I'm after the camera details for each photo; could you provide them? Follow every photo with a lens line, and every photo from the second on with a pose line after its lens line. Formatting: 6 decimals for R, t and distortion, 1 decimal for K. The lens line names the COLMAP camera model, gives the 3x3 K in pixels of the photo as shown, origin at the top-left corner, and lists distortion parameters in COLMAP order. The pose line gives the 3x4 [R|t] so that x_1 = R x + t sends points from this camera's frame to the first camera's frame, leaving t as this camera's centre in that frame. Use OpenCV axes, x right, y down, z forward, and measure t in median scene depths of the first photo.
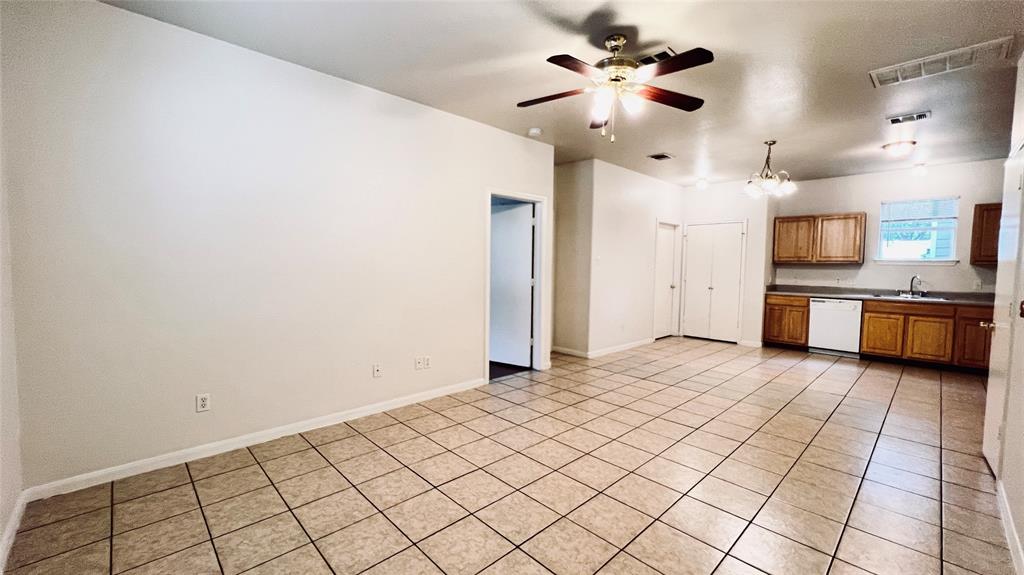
lens RADIAL K [[409.1, 0, 510.1], [0, 409.1, 286.6], [0, 0, 1]] dist [-0.000173, 0.000160]
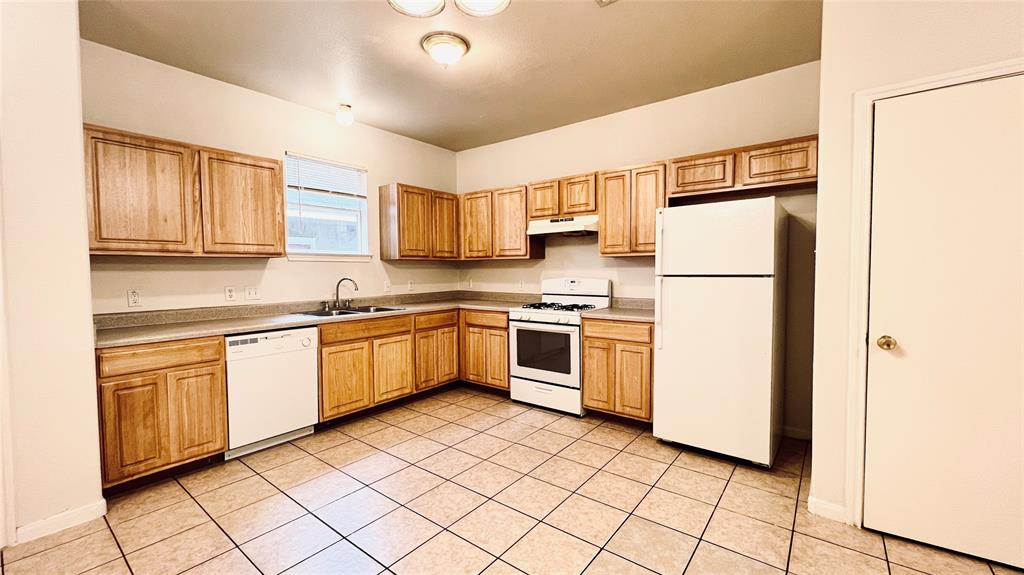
lens RADIAL K [[409.1, 0, 510.1], [0, 409.1, 286.6], [0, 0, 1]] dist [-0.000173, 0.000160]
pose [[-0.139103, -0.053631, 0.988825, 0.274829], [0.059950, 0.996245, 0.062467, -0.033716], [-0.988462, 0.067970, -0.135366, 0.758025]]
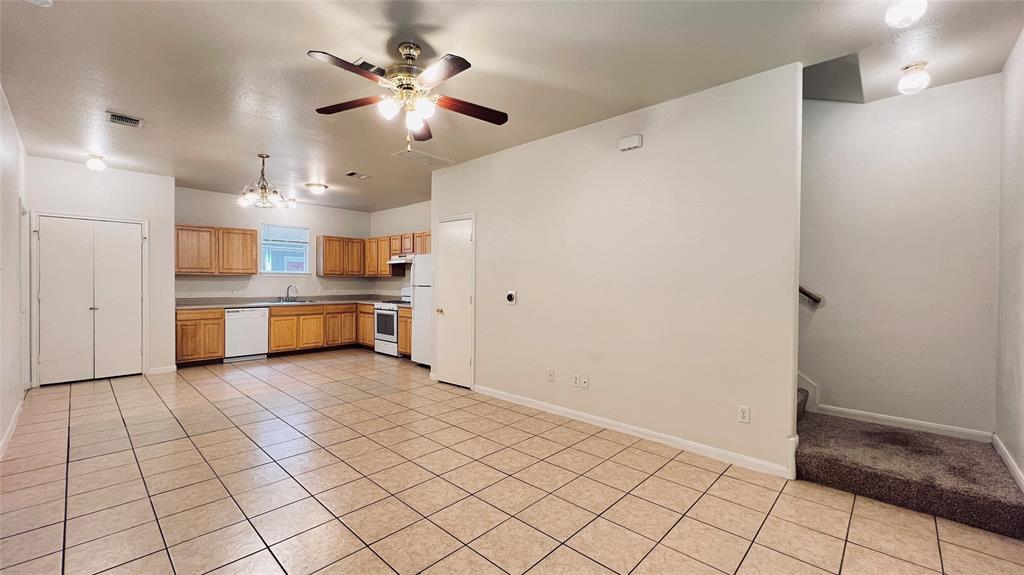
lens RADIAL K [[409.1, 0, 510.1], [0, 409.1, 286.6], [0, 0, 1]] dist [-0.000173, 0.000160]
pose [[-0.046223, -0.024922, 0.998620, -0.303568], [0.047824, 0.998487, 0.027133, -0.021510], [-0.997786, 0.049012, -0.044961, 0.338446]]
